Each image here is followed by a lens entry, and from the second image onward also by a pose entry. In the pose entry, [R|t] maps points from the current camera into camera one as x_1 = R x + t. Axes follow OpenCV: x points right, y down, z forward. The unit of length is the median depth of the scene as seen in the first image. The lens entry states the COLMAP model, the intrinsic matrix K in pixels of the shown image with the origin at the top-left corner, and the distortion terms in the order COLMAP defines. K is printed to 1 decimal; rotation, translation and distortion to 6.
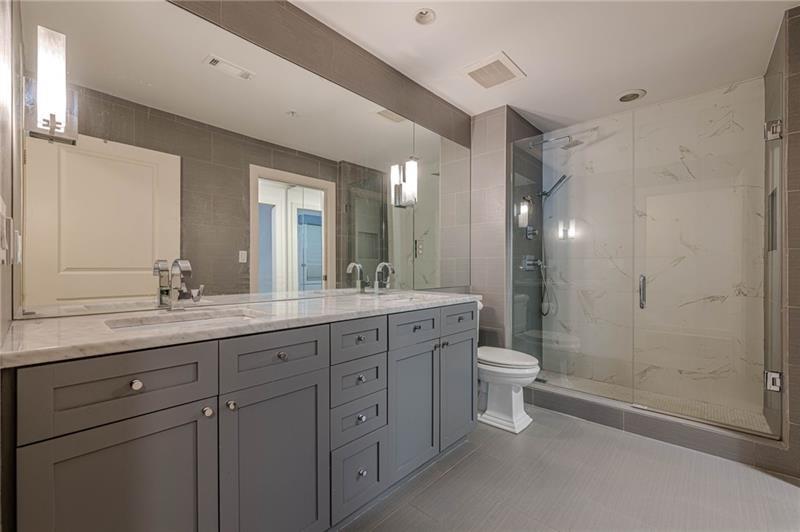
lens RADIAL K [[339.6, 0, 400.0], [0, 339.6, 266.0], [0, 0, 1]] dist [0.000216, 0.000026]
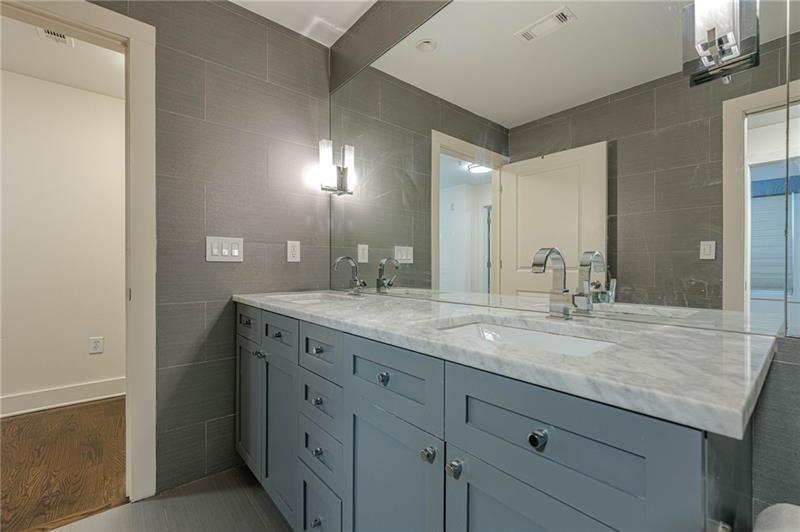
lens RADIAL K [[339.6, 0, 400.0], [0, 339.6, 266.0], [0, 0, 1]] dist [0.000216, 0.000026]
pose [[-0.113659, -0.007487, -0.993492, 0.307474], [-0.007096, 0.999952, -0.006724, 0.013551], [0.993494, 0.006285, -0.113707, 0.620143]]
